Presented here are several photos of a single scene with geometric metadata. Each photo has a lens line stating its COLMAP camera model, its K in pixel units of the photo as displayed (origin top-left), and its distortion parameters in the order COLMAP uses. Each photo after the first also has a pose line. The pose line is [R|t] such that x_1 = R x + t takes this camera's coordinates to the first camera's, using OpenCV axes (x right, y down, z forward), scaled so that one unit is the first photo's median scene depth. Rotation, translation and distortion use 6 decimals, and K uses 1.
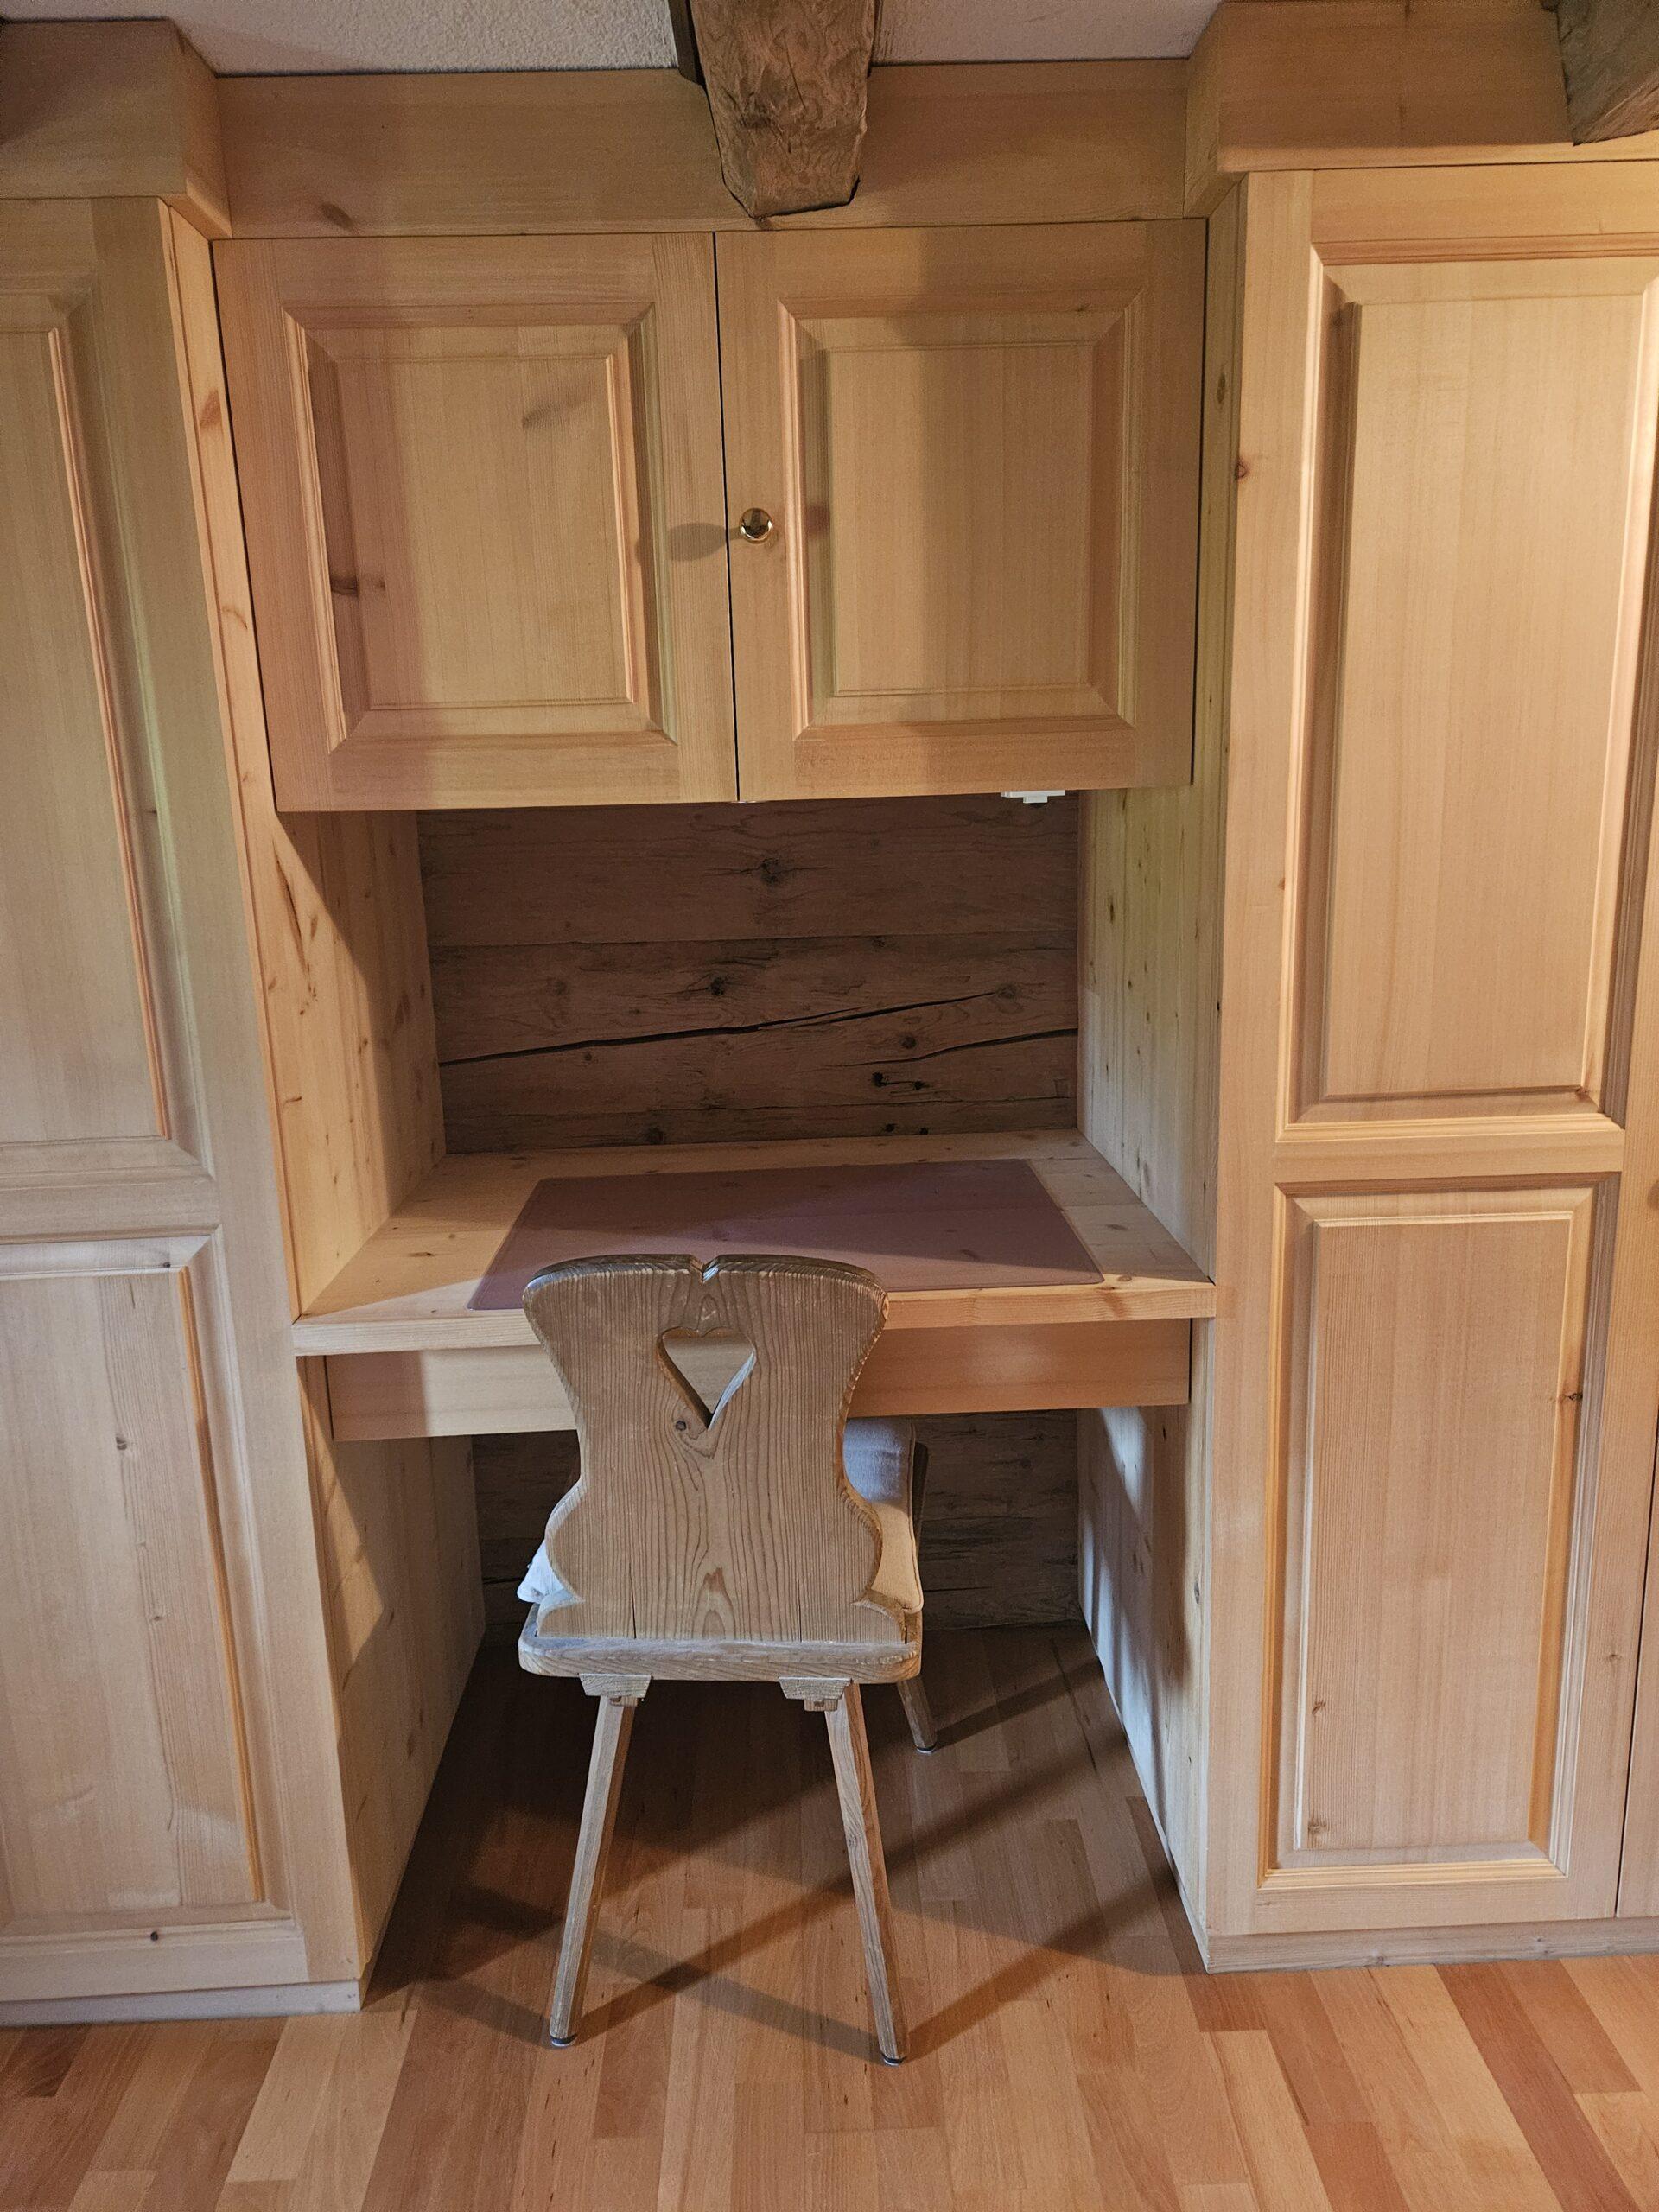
lens RADIAL K [[1459.3, 0, 851.3], [0, 1459.3, 1087.6], [0, 0, 1]] dist [0.076879, -0.068001]
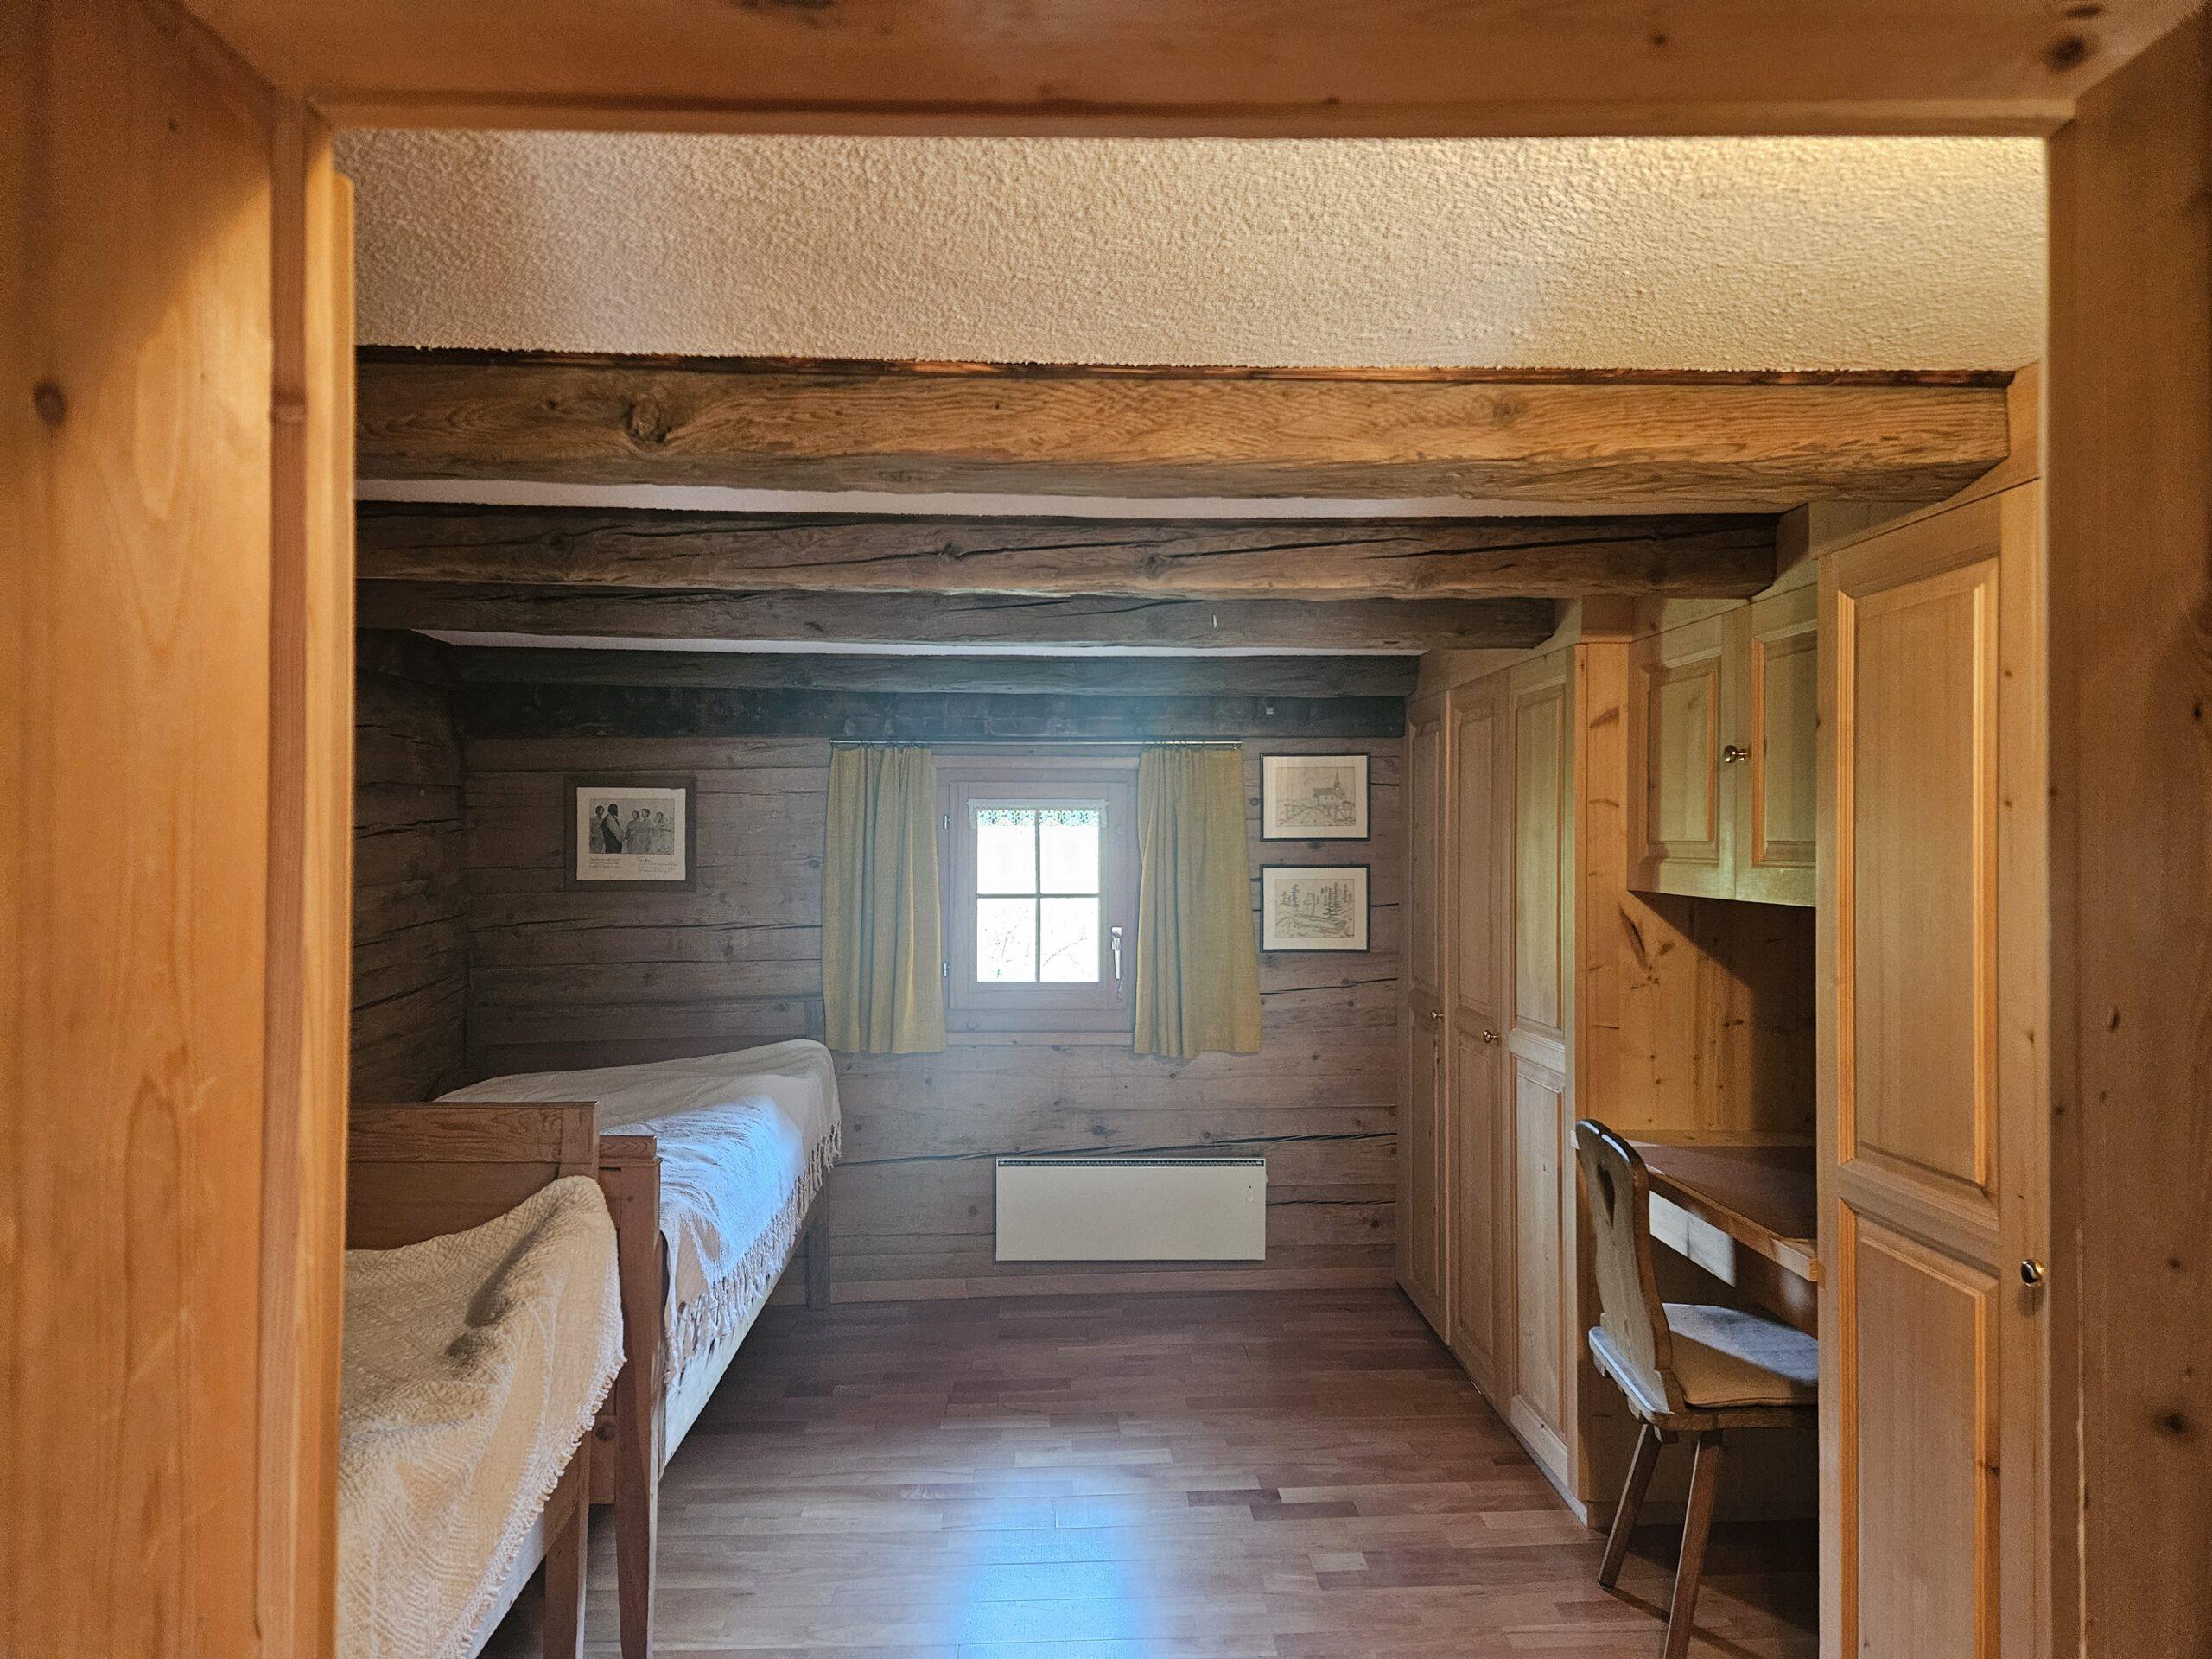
lens RADIAL K [[1459.3, 0, 1109.2], [0, 1459.3, 810.8], [0, 0, 1]] dist [0.076879, -0.068001]
pose [[0.020250, 0.012940, -0.999711, 1.661694], [-0.215225, 0.976529, 0.008281, -0.153332], [0.976355, 0.214995, 0.022560, 0.209358]]
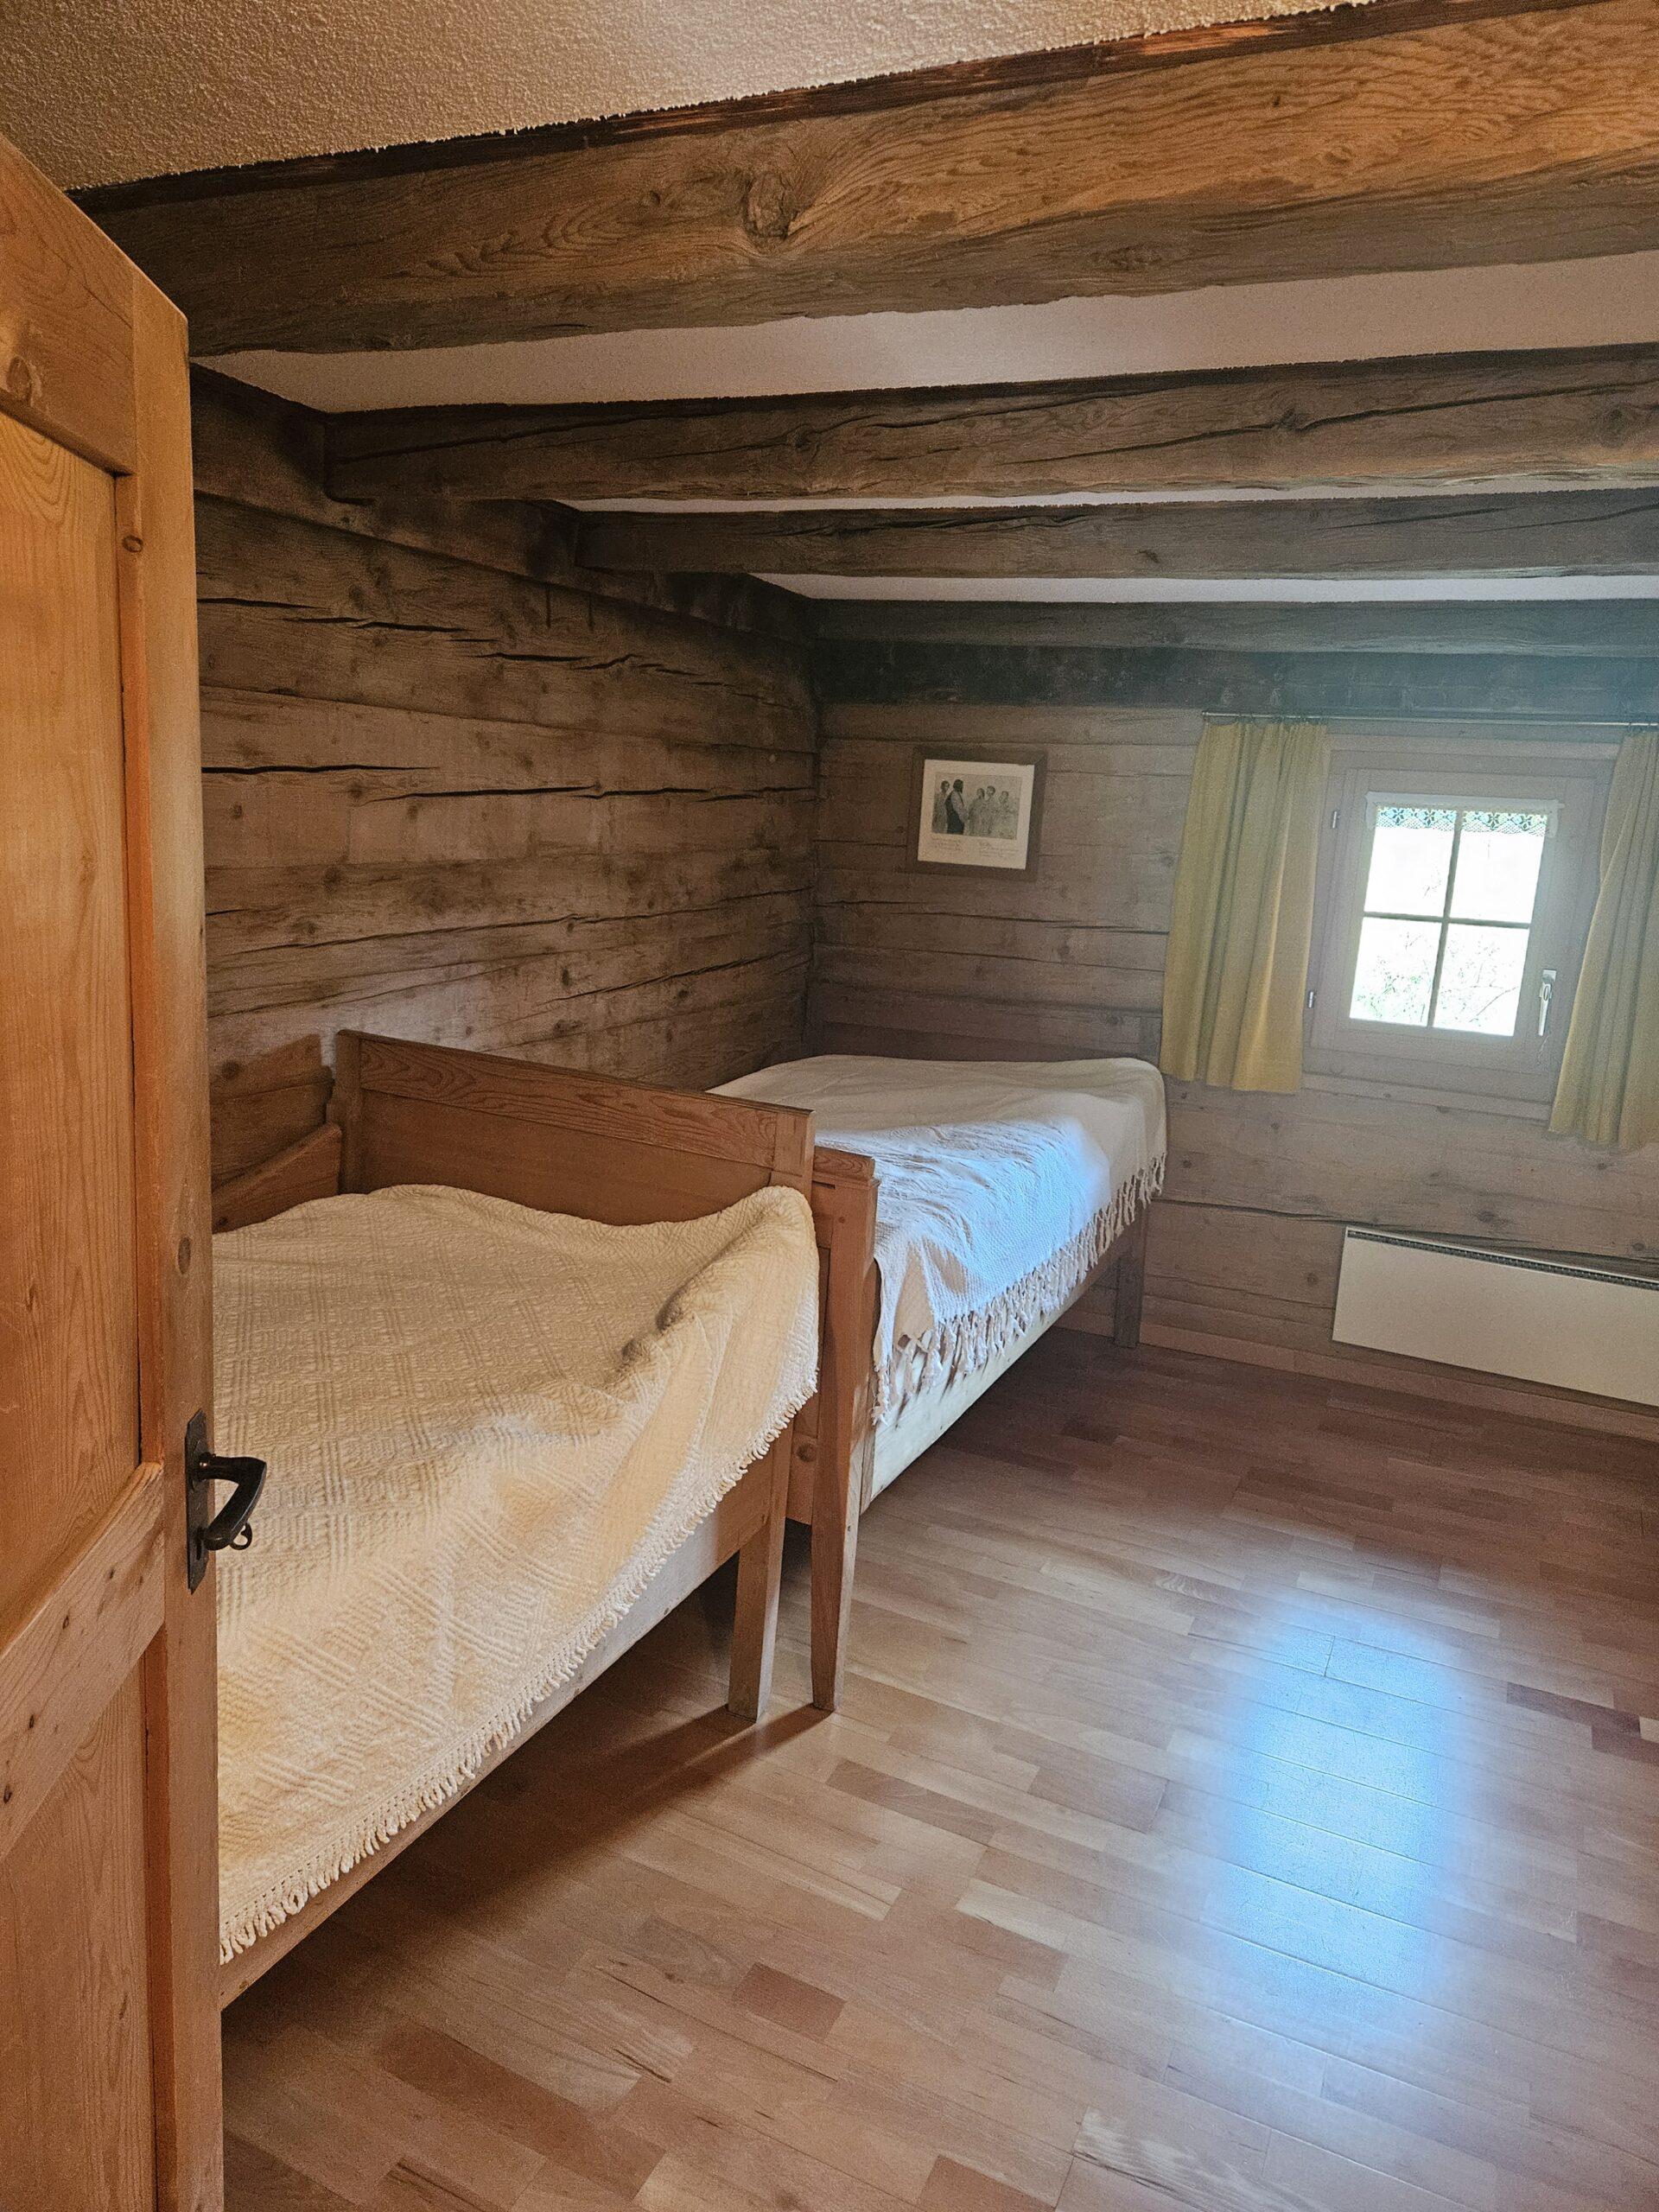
lens RADIAL K [[1459.3, 0, 851.3], [0, 1459.3, 1087.6], [0, 0, 1]] dist [0.076879, -0.068001]
pose [[-0.452274, 0.171783, -0.875179, 1.252543], [-0.236682, 0.922975, 0.303477, -0.175858], [0.859901, 0.344393, -0.376780, 0.340859]]
